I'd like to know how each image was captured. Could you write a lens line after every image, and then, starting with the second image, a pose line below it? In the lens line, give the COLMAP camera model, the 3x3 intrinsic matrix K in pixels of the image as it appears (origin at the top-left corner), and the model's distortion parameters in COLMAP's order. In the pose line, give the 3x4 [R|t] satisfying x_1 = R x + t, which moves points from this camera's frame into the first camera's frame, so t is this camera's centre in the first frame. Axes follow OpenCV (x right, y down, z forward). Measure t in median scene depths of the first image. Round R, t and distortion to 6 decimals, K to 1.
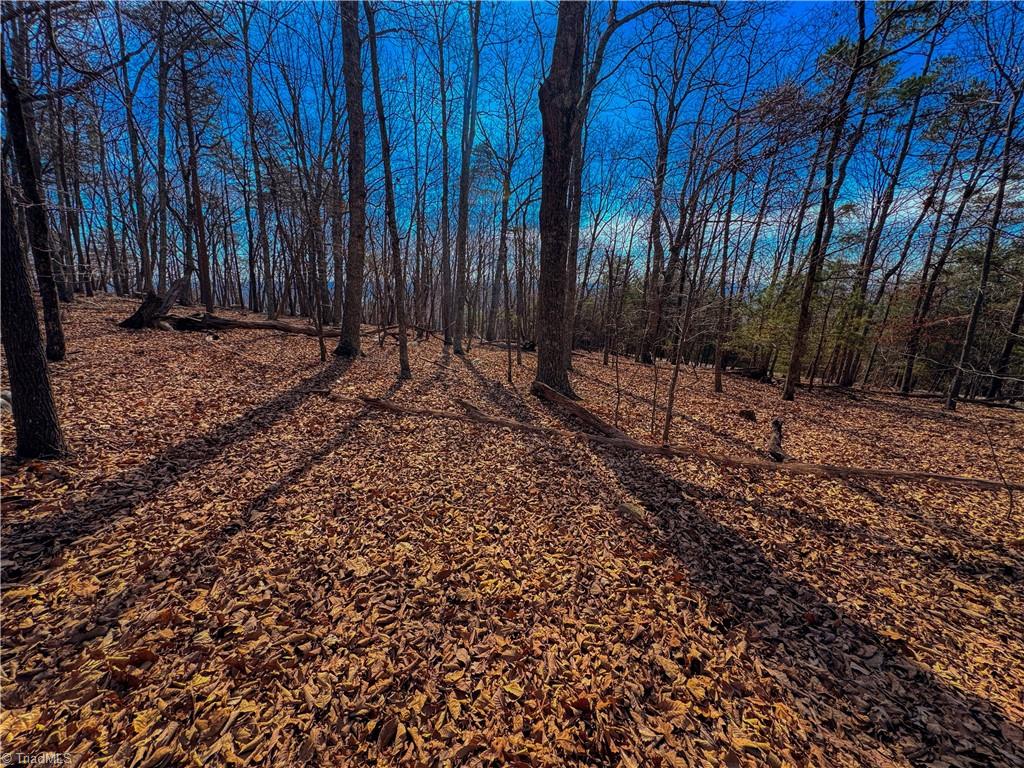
lens RADIAL K [[409.7, 0, 512.0], [0, 409.7, 382.2], [0, 0, 1]] dist [0.000271, 0.000081]
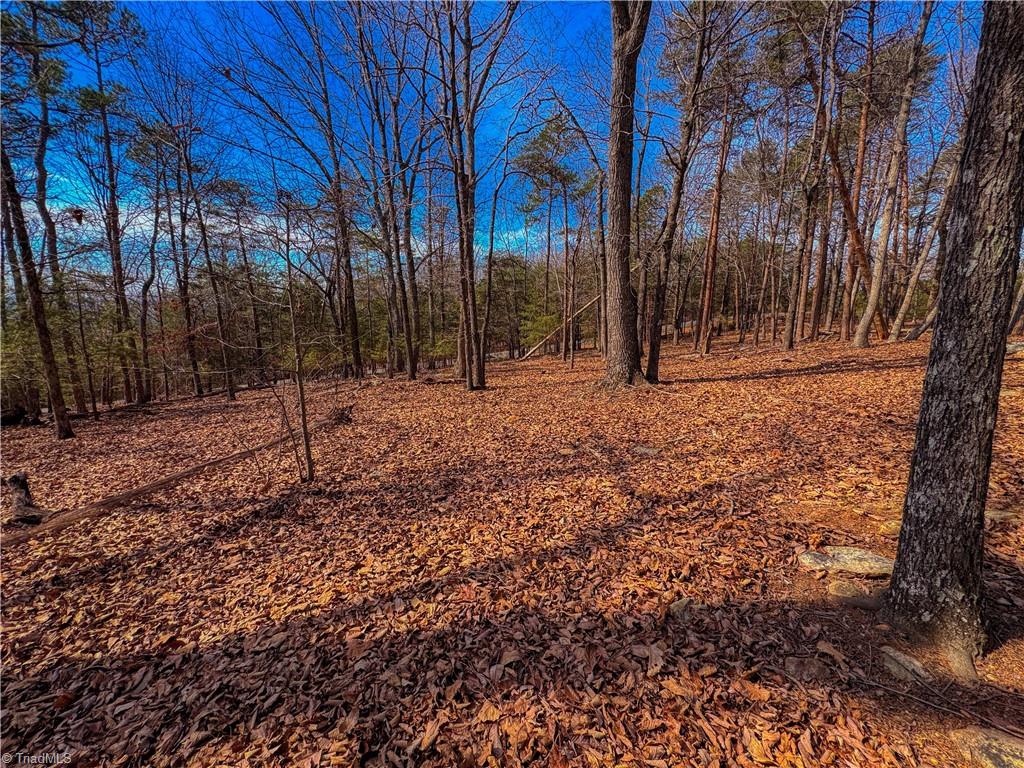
lens RADIAL K [[409.7, 0, 514.5], [0, 409.7, 382.0], [0, 0, 1]] dist [0.000271, 0.000081]
pose [[0.129471, -0.203010, 0.970579, 0.093969], [0.230724, 0.958120, 0.169626, 0.016624], [-0.964367, 0.201975, 0.170888, -0.074328]]
